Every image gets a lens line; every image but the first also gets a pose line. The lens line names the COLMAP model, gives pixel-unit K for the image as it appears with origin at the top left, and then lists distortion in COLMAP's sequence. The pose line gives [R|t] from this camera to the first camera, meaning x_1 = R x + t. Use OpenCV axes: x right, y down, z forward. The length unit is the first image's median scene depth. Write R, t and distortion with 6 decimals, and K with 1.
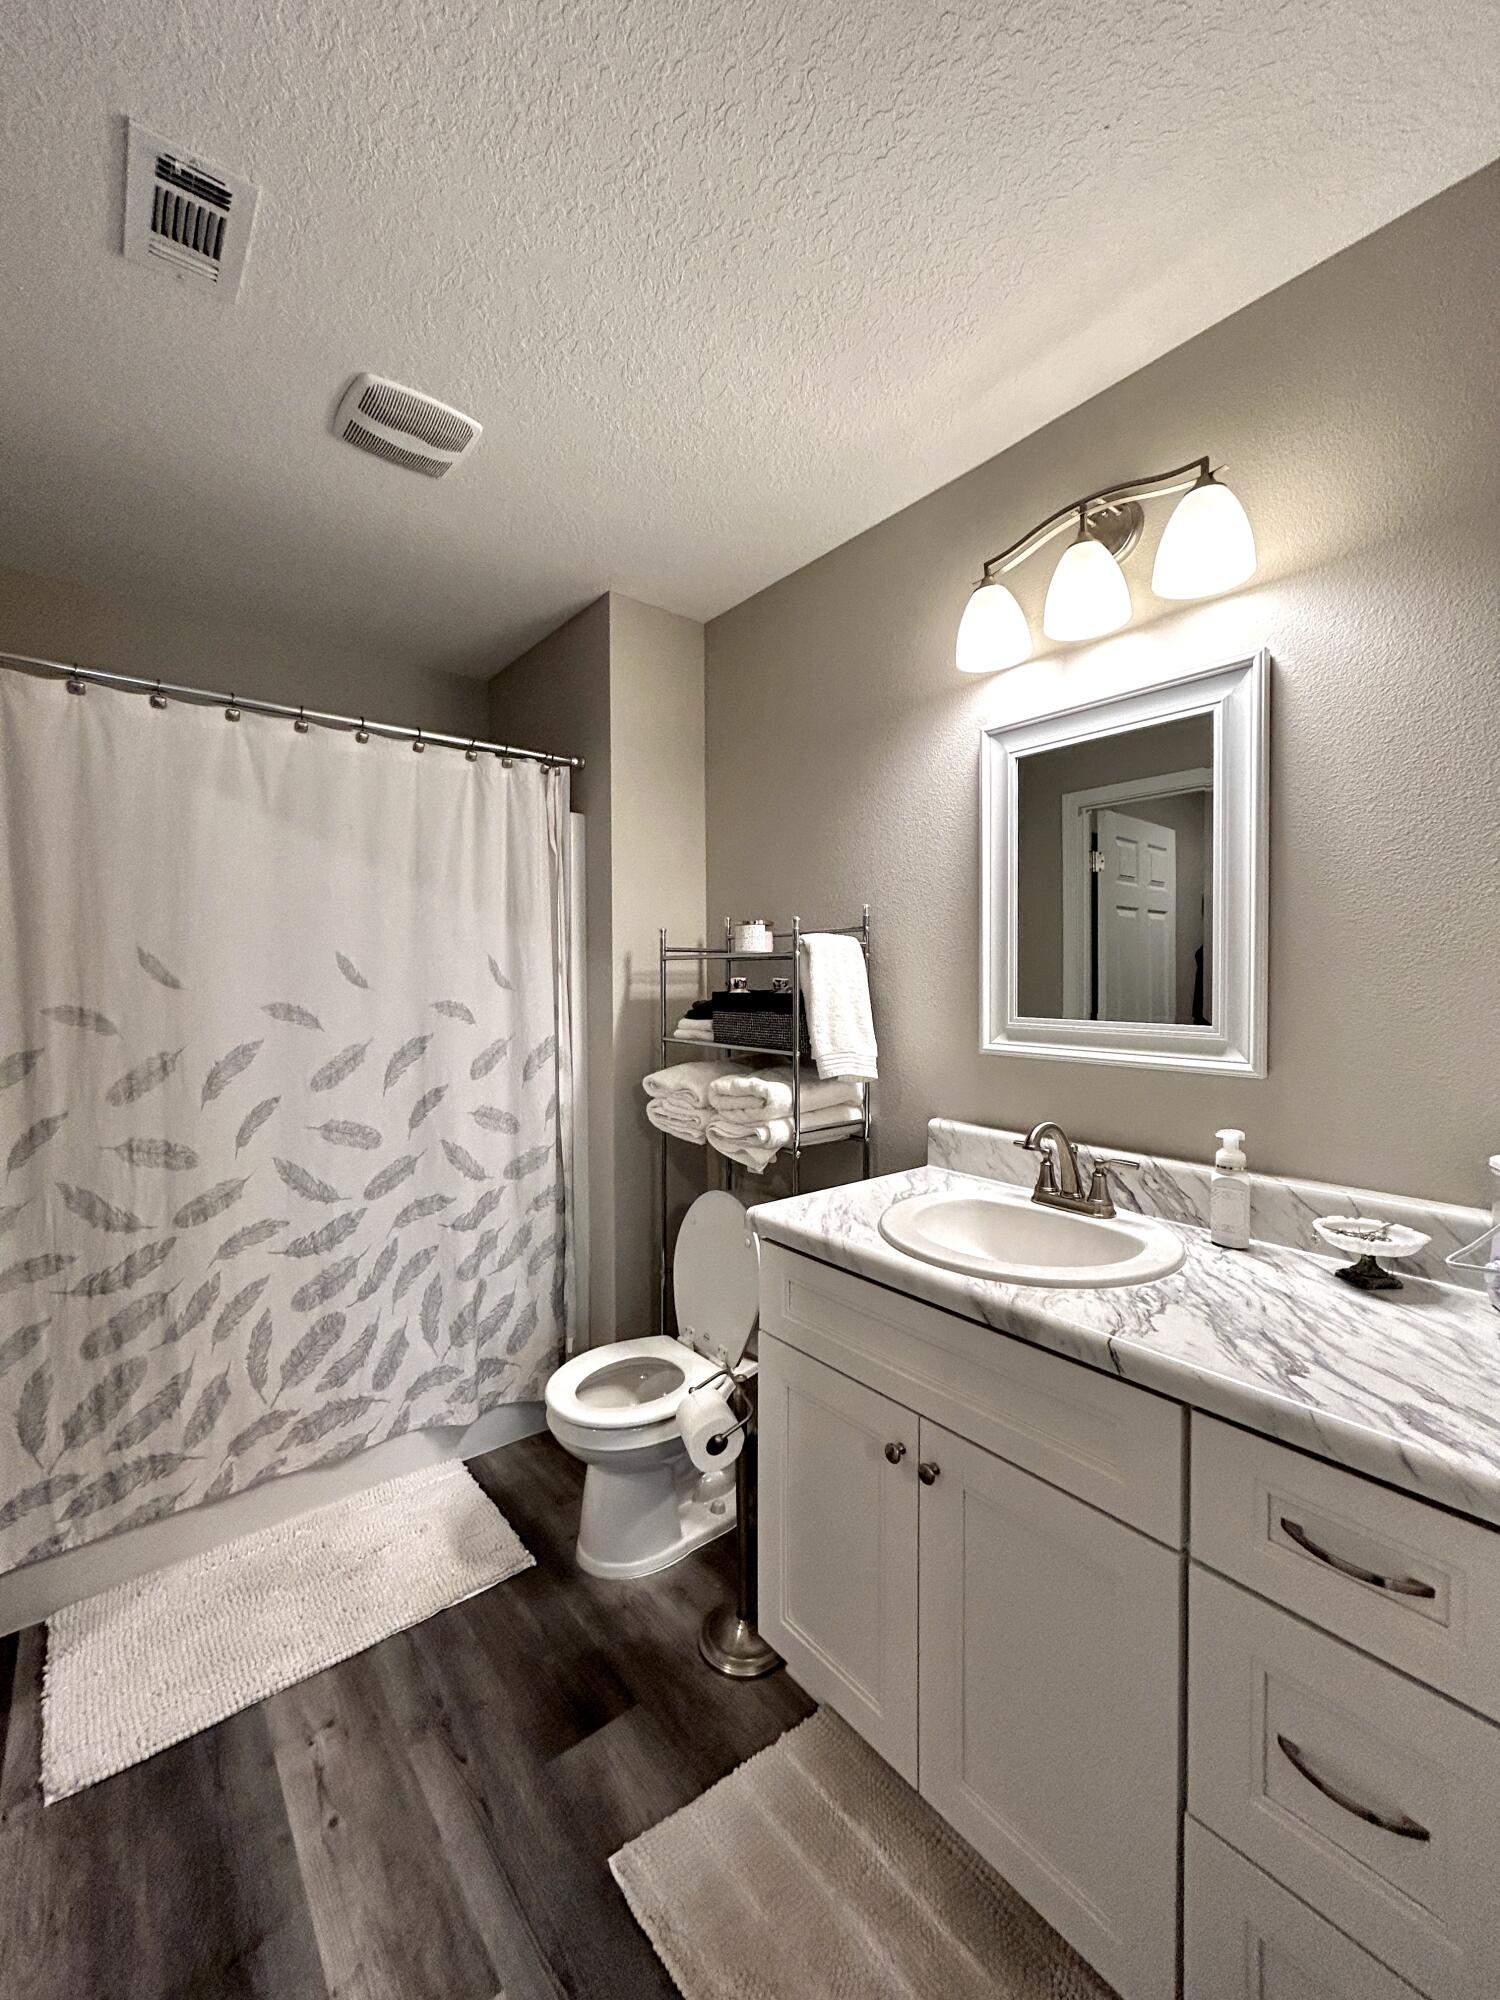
lens RADIAL K [[803.9, 0, 749.2], [0, 803.9, 989.0], [0, 0, 1]] dist [-0.003463, 0.000301]
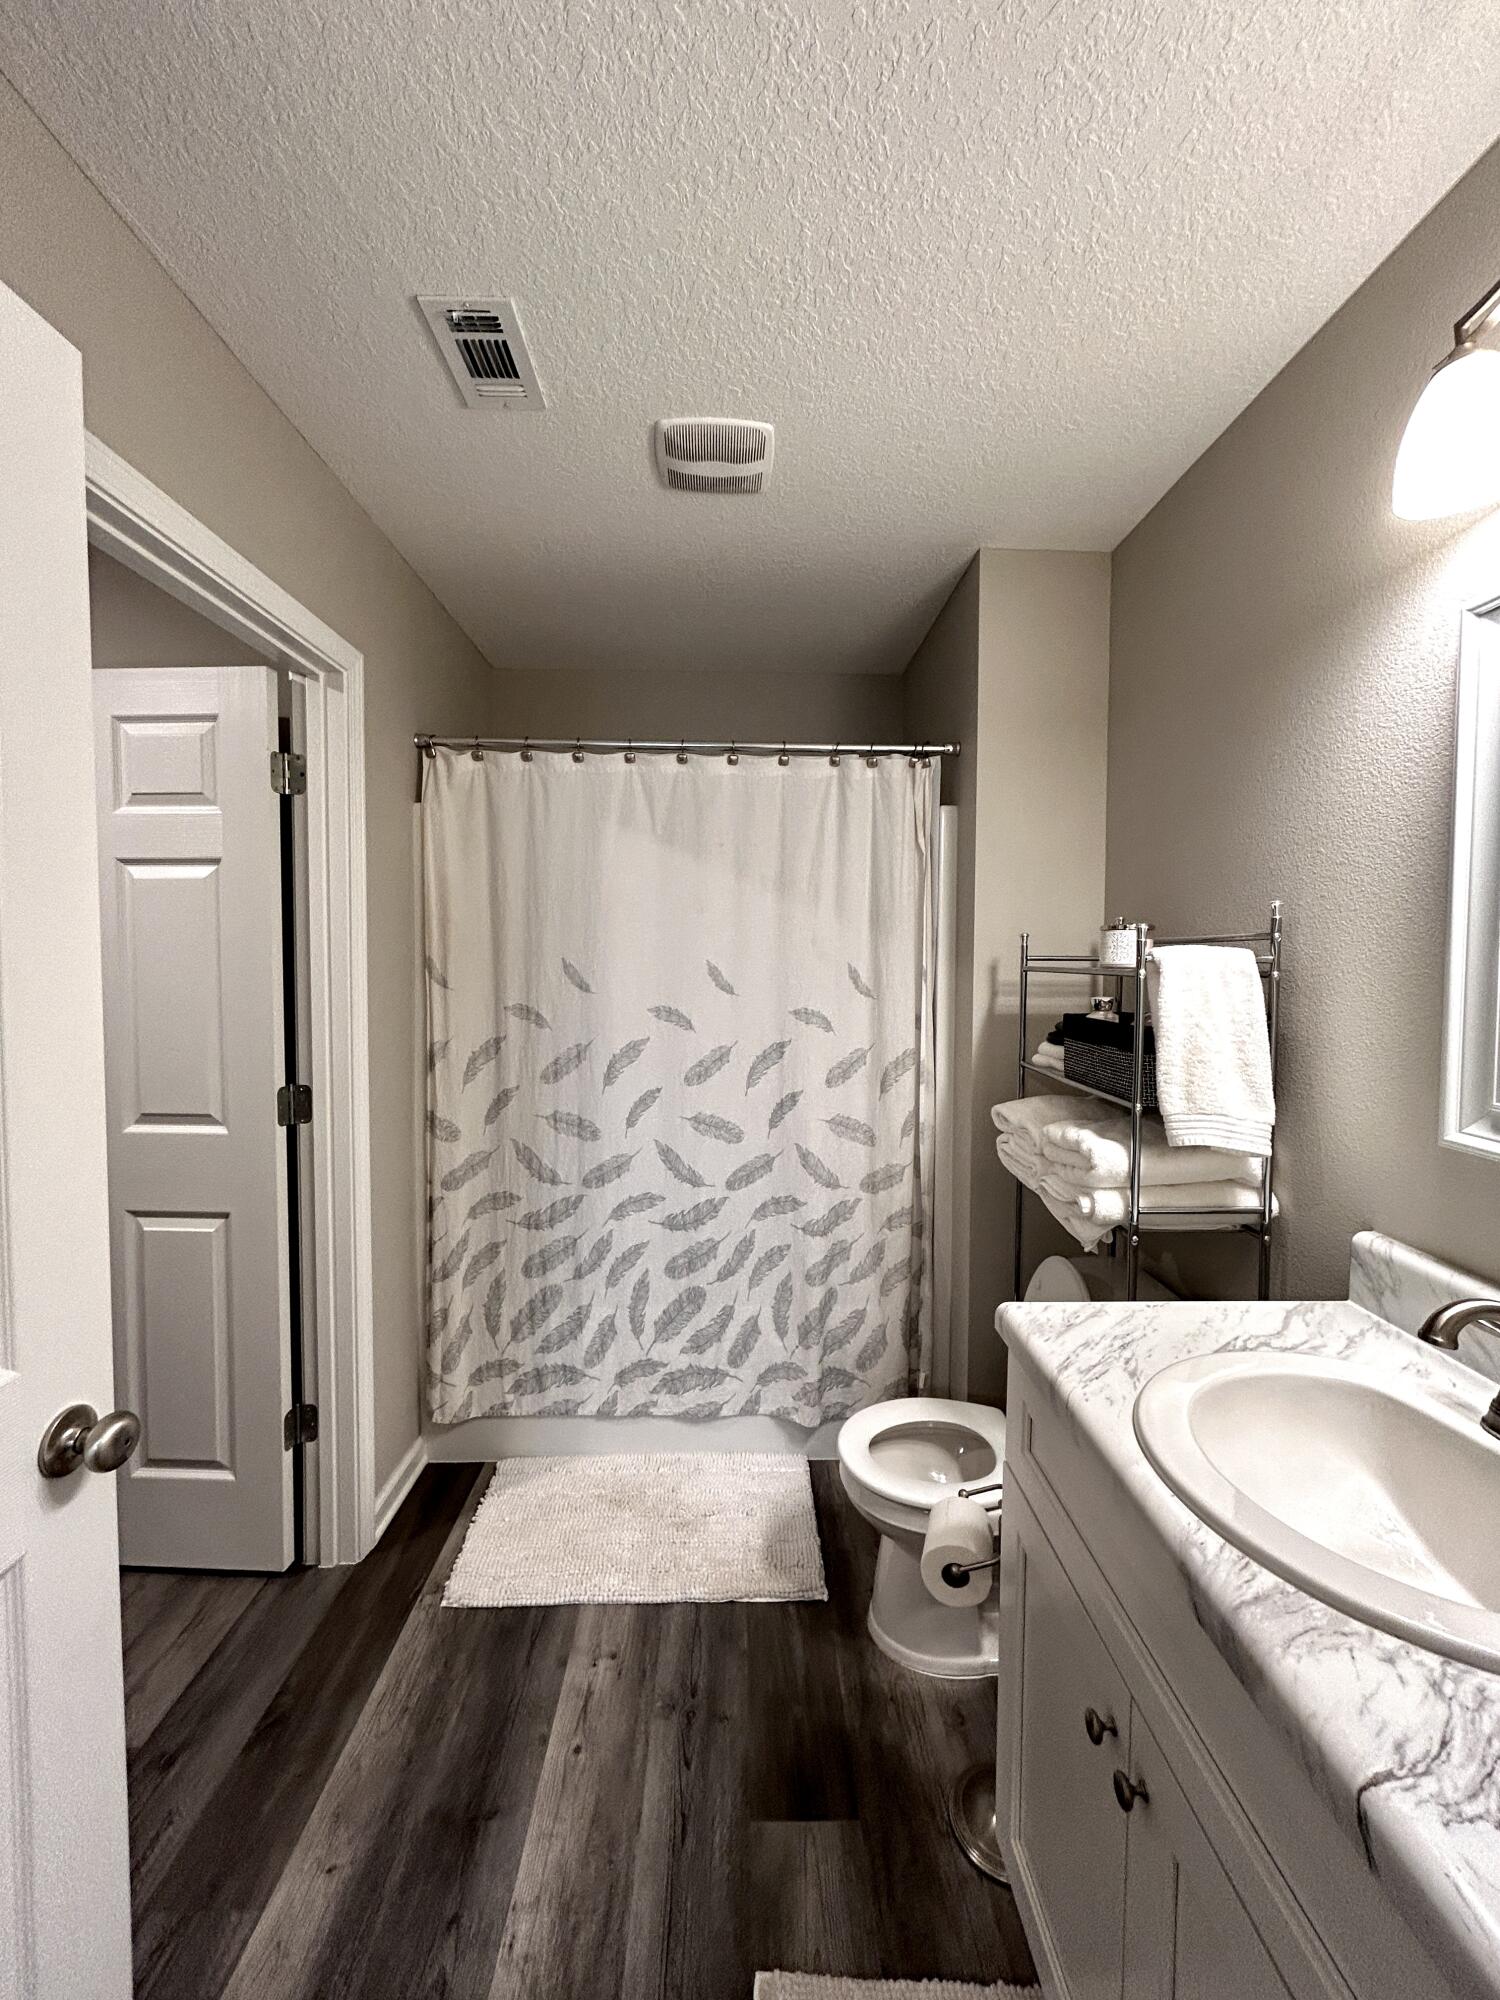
lens RADIAL K [[803.9, 0, 747.6], [0, 803.9, 989.7], [0, 0, 1]] dist [-0.003463, 0.000301]
pose [[0.790290, 0.031223, -0.611937, 0.226772], [-0.017696, 0.999447, 0.028141, -0.043317], [0.612477, -0.011410, 0.790406, 0.186575]]
